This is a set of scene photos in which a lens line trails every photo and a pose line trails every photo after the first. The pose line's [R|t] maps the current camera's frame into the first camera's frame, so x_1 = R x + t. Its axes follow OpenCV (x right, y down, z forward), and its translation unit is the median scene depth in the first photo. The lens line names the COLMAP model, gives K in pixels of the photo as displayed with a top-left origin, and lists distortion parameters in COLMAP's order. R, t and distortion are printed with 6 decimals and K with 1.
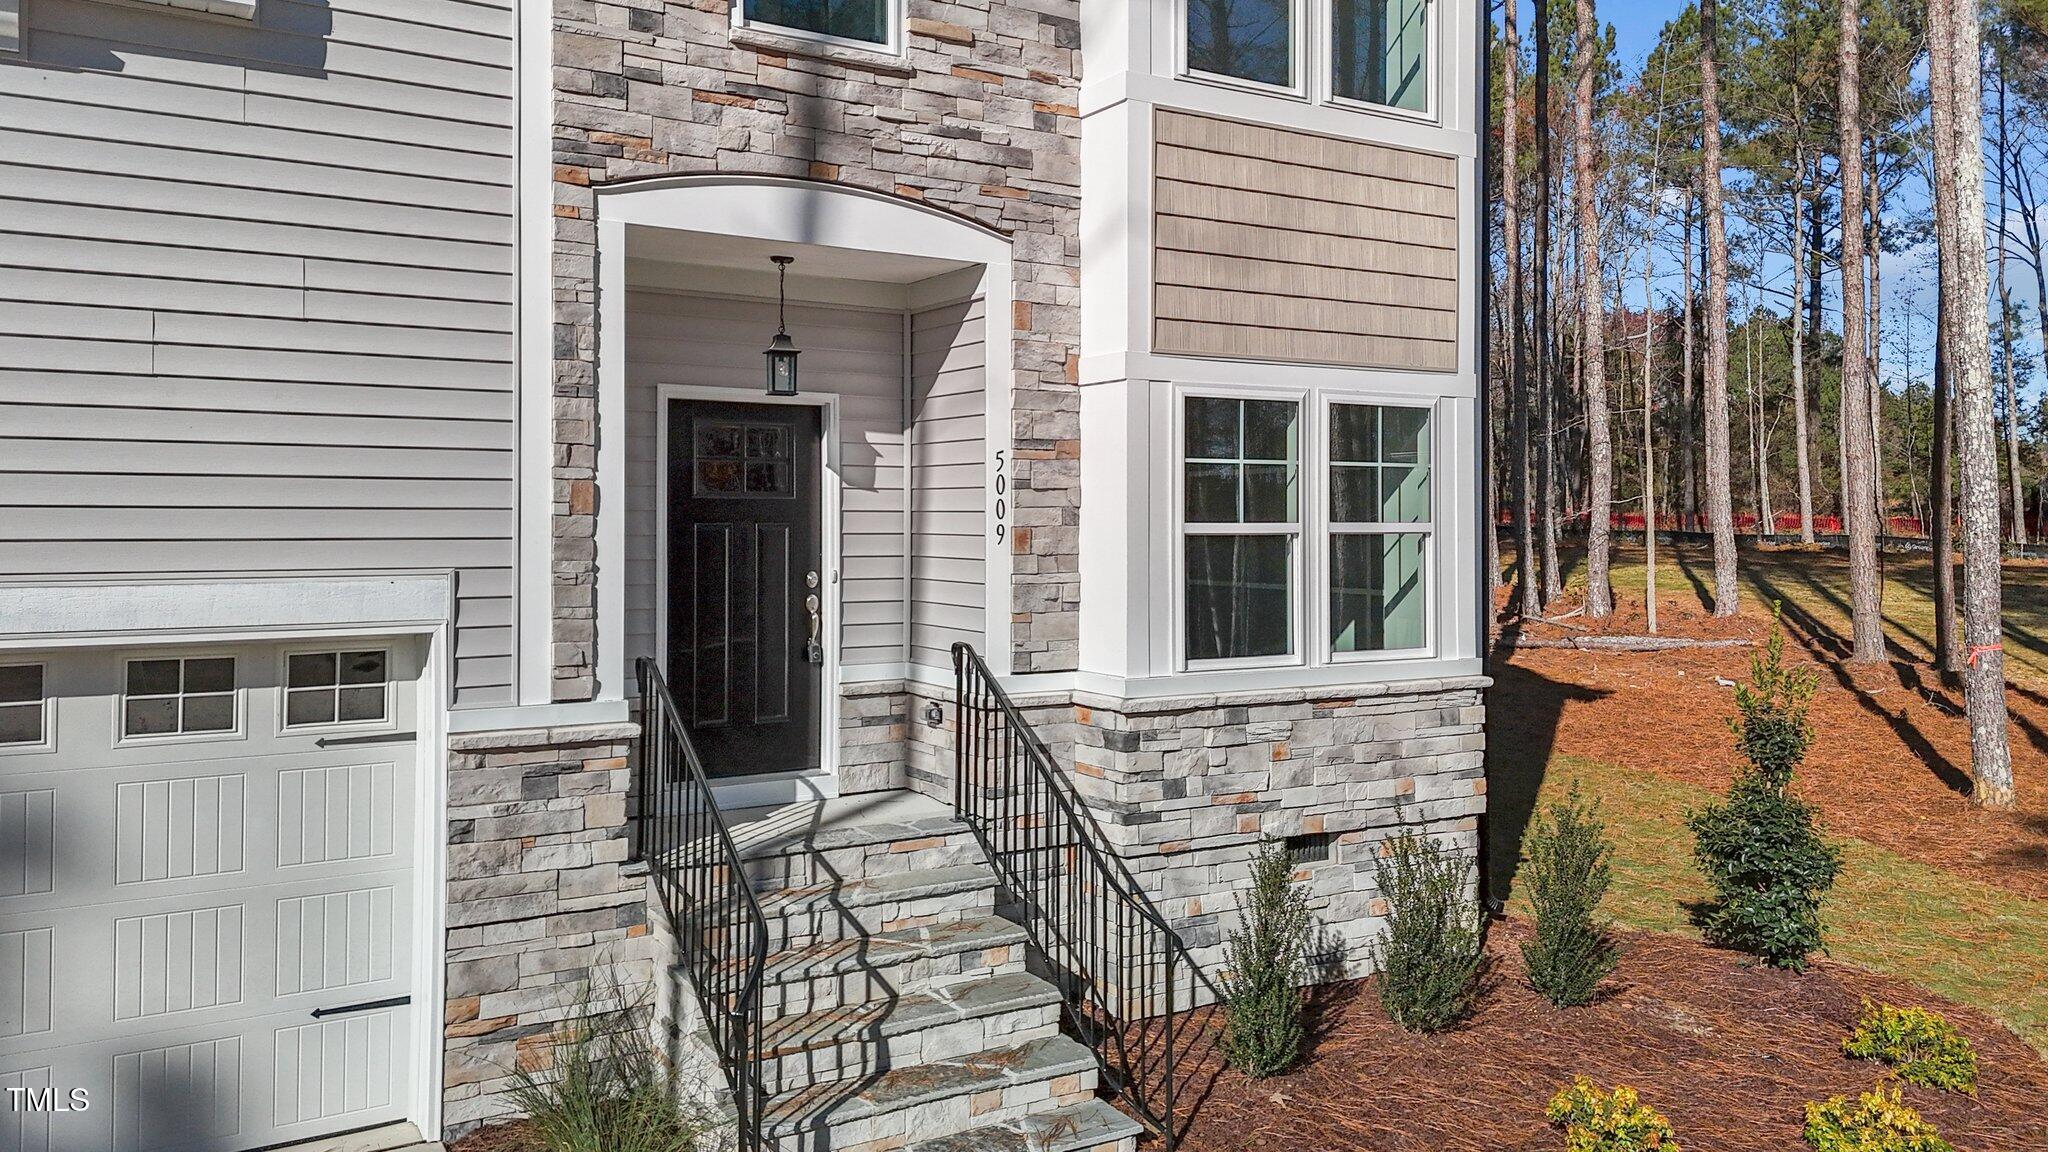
lens RADIAL K [[1503.3, 0, 1022.3], [0, 1503.3, 524.3], [0, 0, 1]] dist [0.116254, -0.116062]
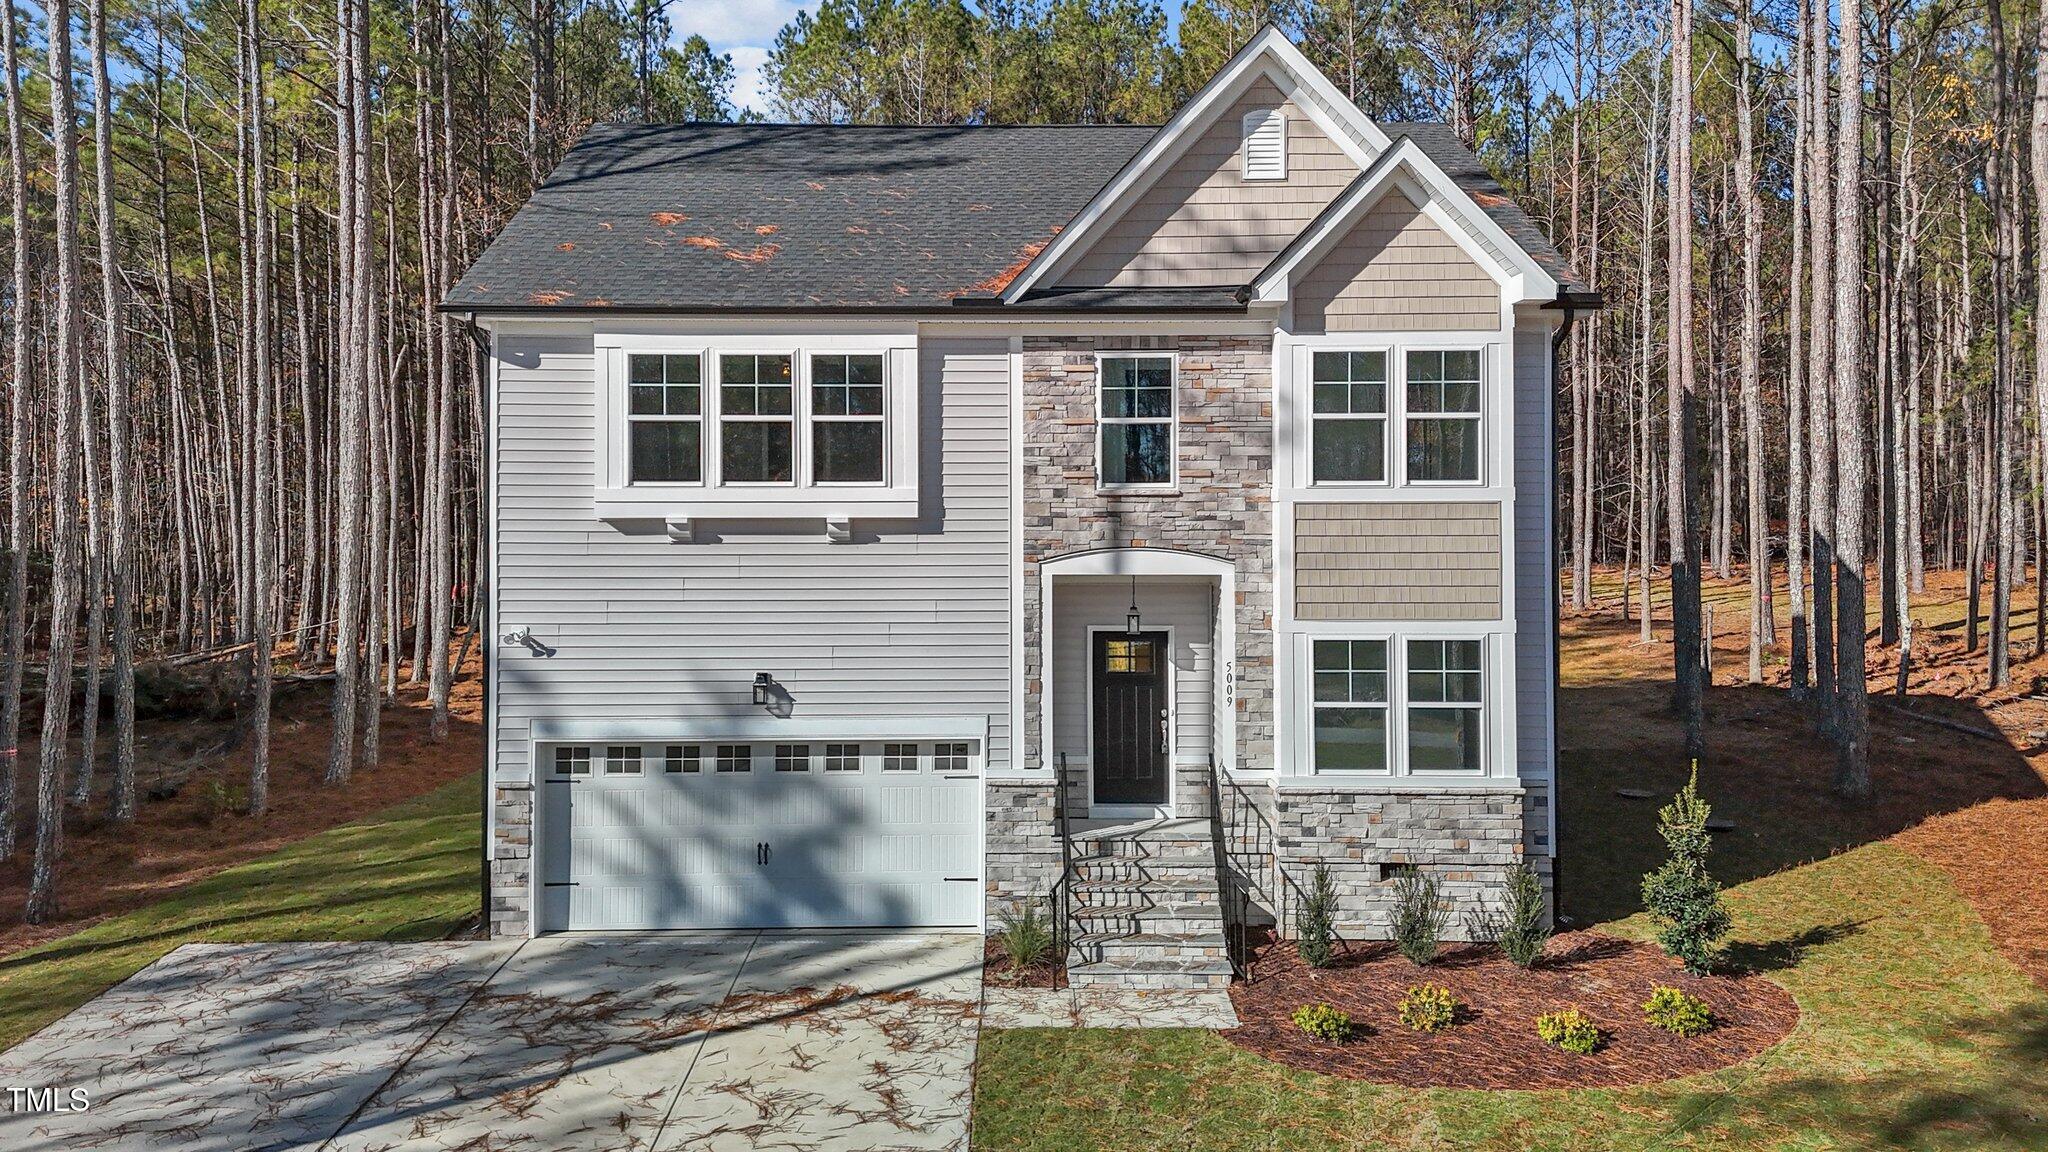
lens RADIAL K [[1503.3, 0, 1022.3], [0, 1503.3, 524.3], [0, 0, 1]] dist [0.116254, -0.116062]
pose [[0.857800, -0.001443, -0.513982, 0.829774], [0.003259, 0.999991, 0.002632, -0.250751], [0.513974, -0.003933, 0.857797, -0.972664]]
